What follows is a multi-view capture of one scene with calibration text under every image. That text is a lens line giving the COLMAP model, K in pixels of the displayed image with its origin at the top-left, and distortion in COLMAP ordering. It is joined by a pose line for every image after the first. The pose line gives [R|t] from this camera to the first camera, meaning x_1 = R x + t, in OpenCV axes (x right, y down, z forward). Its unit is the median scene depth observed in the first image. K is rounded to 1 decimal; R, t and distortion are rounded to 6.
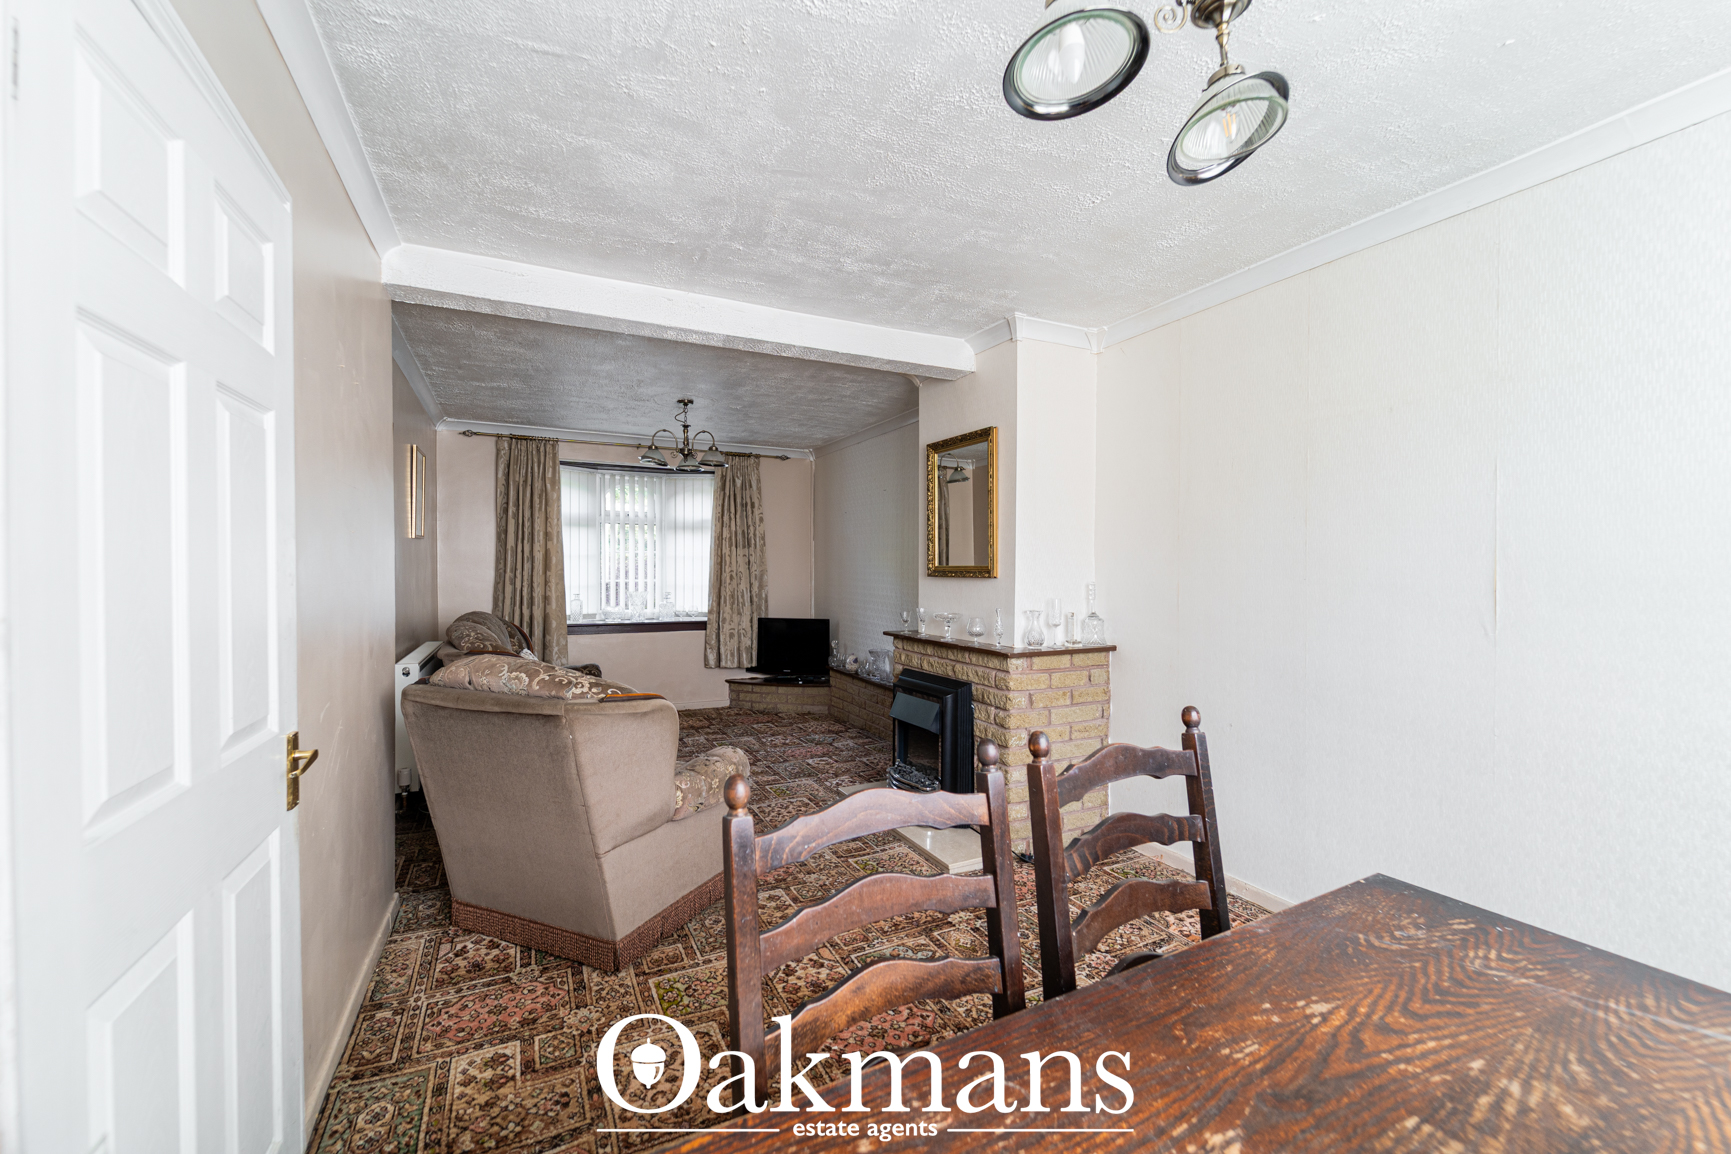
lens RADIAL K [[695.9, 0, 863.2], [0, 695.9, 575.2], [0, 0, 1]] dist [-0.001329, -0.000865]
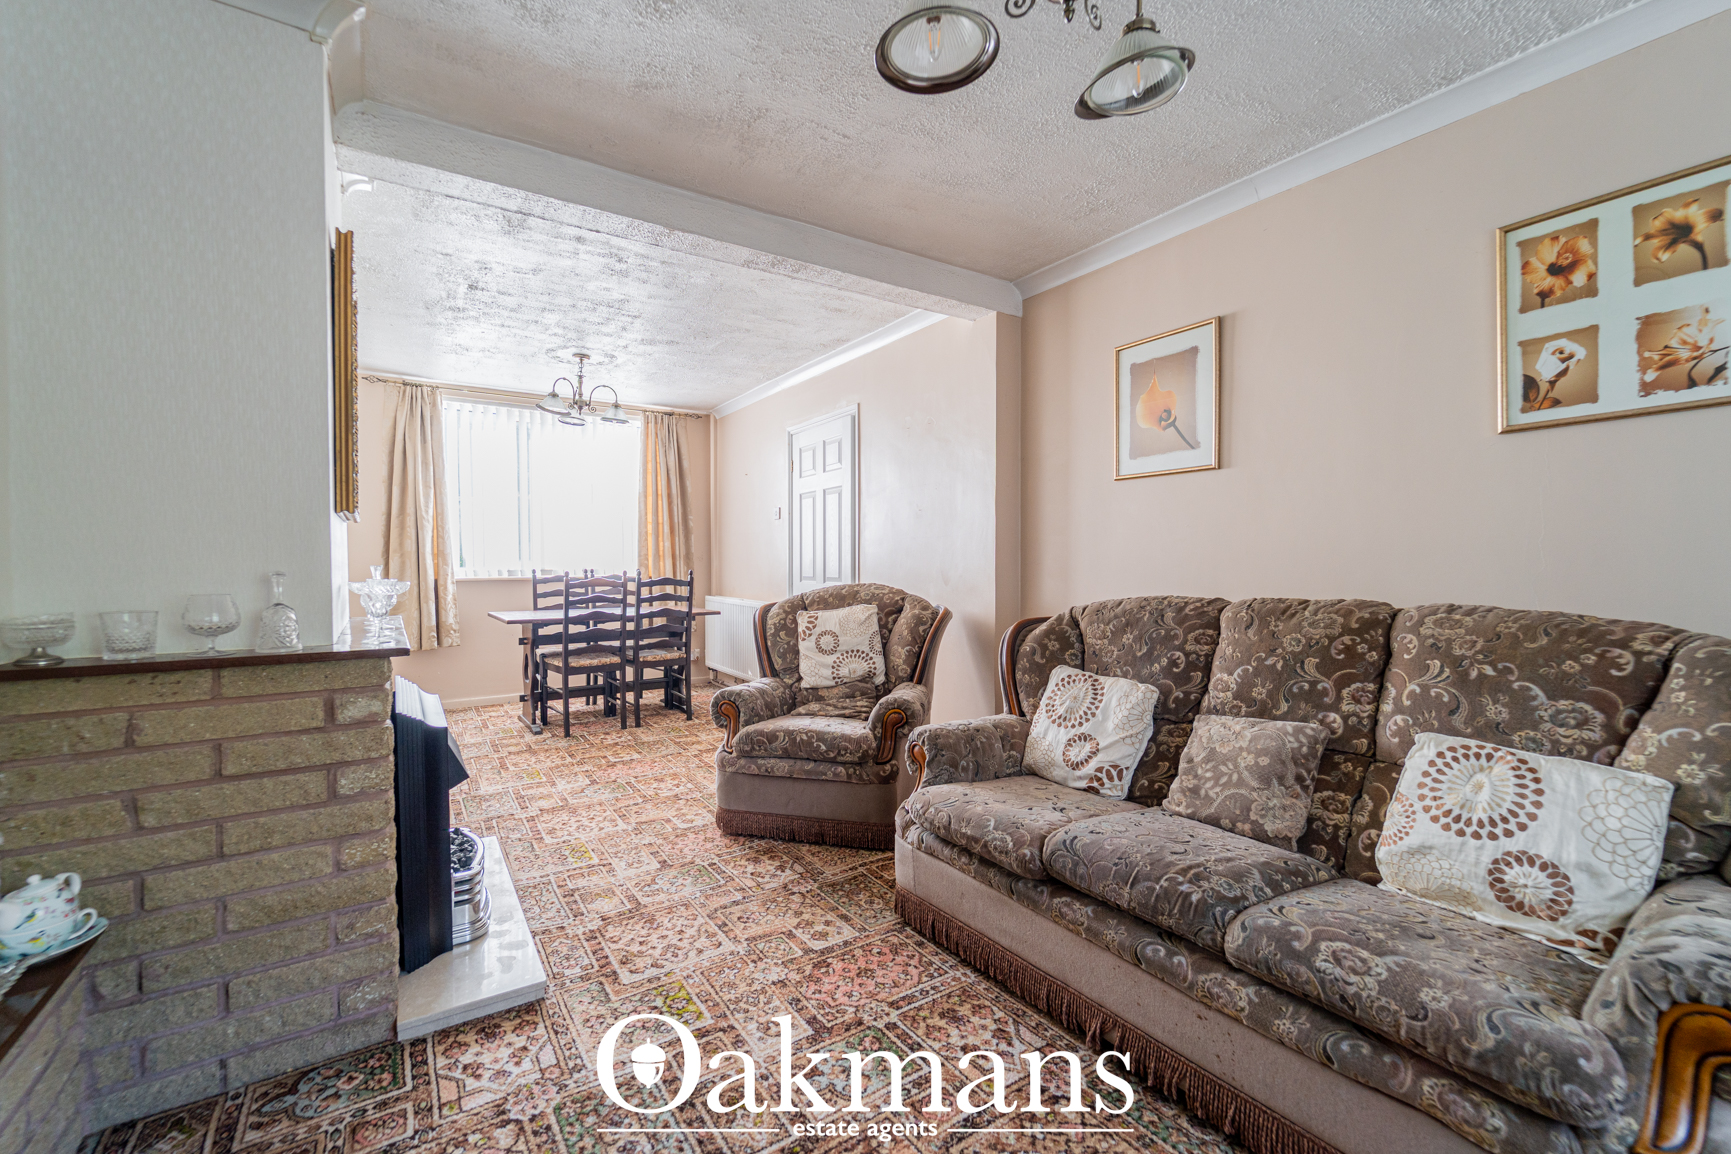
lens RADIAL K [[710.0, 0, 861.6], [0, 710.0, 575.8], [0, 0, 1]] dist [-0.000666, -0.000551]
pose [[-0.992855, 0.000724, -0.119325, -0.132628], [-0.003305, 0.999431, 0.033565, 0.018476], [0.119281, 0.033719, -0.992288, 1.057397]]
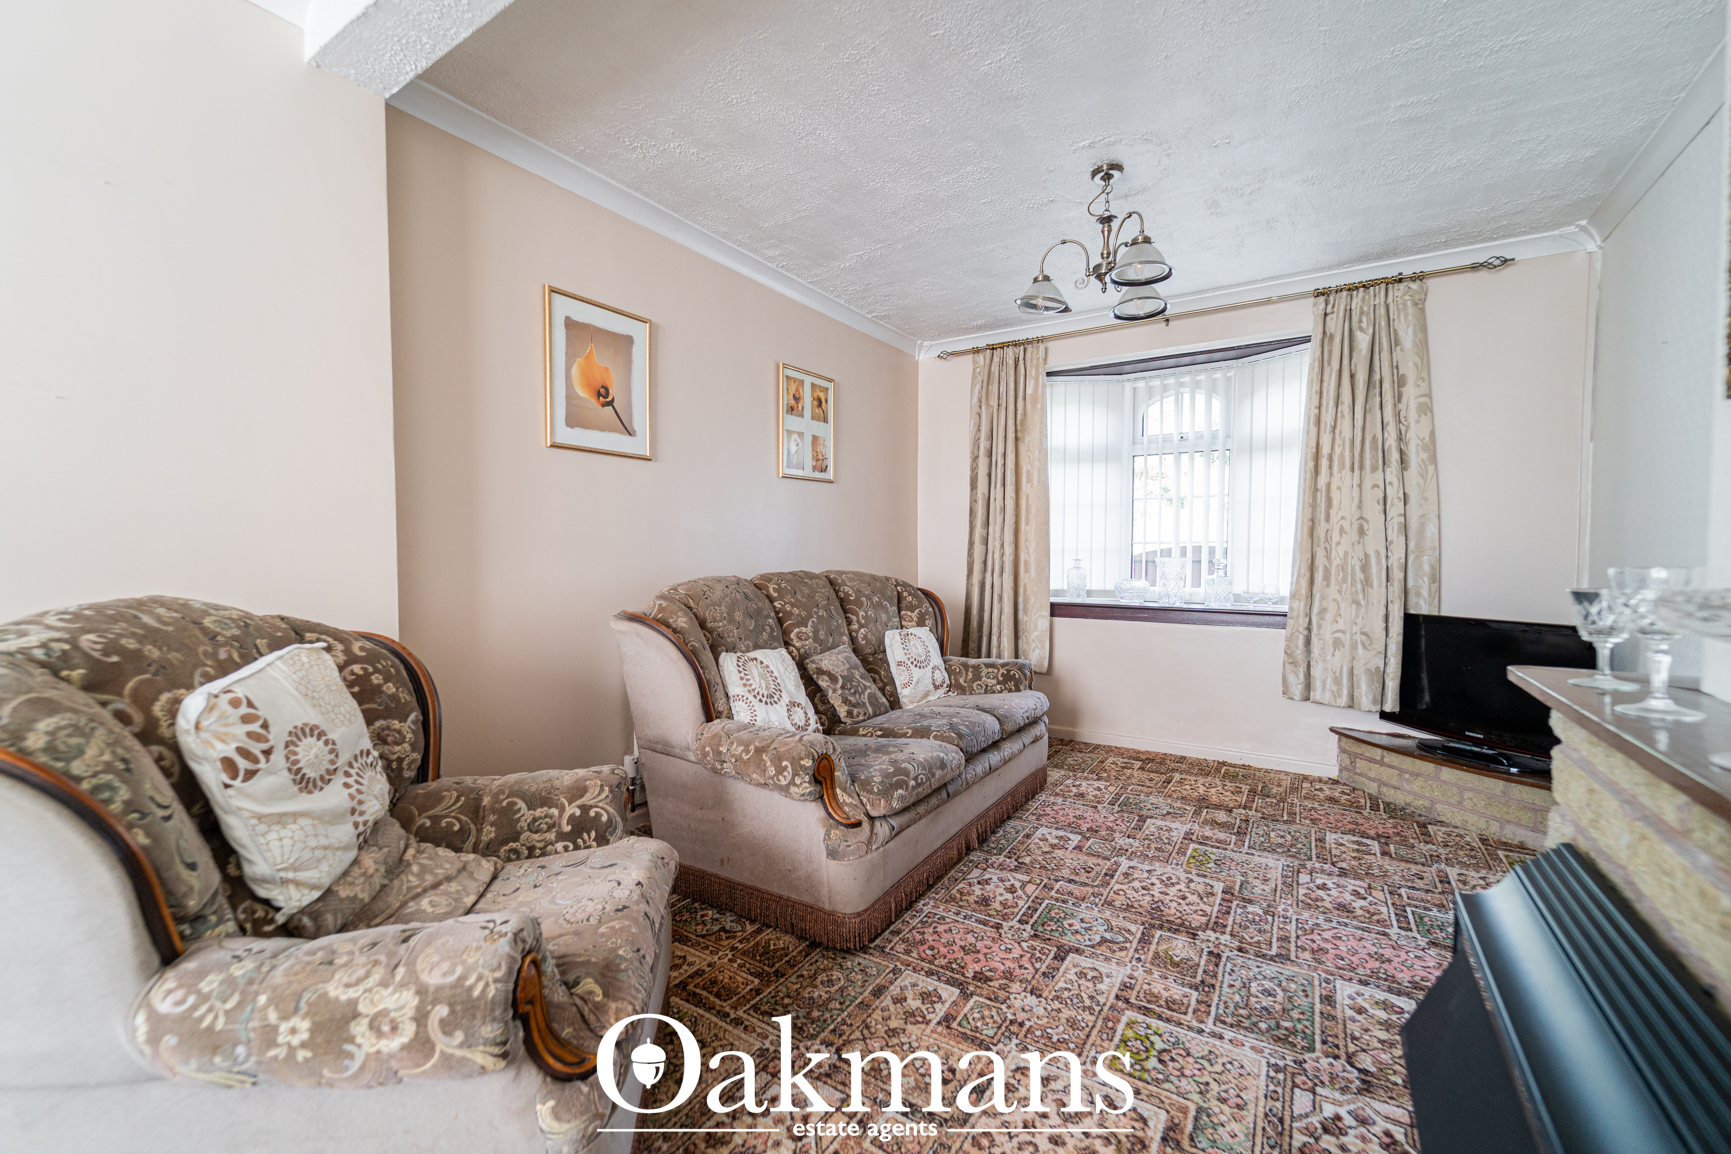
lens RADIAL K [[713.4, 0, 862.4], [0, 713.4, 580.0], [0, 0, 1]] dist [0.001646, -0.000406]
pose [[0.507456, 0.027905, -0.861226, 0.097611], [-0.009988, 0.999599, 0.026504, 0.033216], [0.861620, -0.004848, 0.507531, 0.491038]]
